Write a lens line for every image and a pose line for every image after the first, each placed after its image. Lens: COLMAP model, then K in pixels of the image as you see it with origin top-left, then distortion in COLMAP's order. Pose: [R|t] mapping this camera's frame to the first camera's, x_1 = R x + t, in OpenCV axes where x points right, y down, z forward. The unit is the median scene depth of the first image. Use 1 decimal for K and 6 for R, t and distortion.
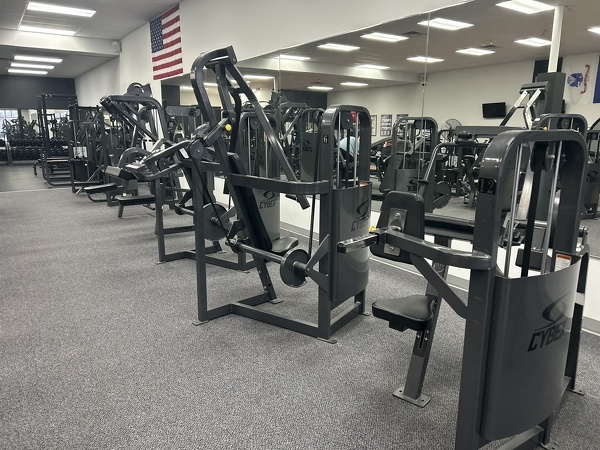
lens RADIAL K [[453.5, 0, 300.0], [0, 453.5, 225.0], [0, 0, 1]] dist [0.029217, -0.005297]
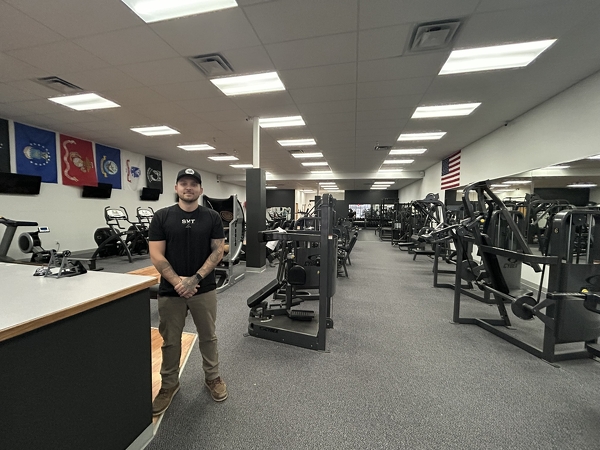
lens RADIAL K [[242.1, 0, 300.0], [0, 242.1, 225.0], [0, 0, 1]] dist [0.000505, 0.000245]
pose [[0.681848, 0.050056, -0.729779, 0.037998], [-0.163756, 0.982781, -0.085591, 0.006820], [0.712929, 0.177865, 0.678304, -0.135213]]
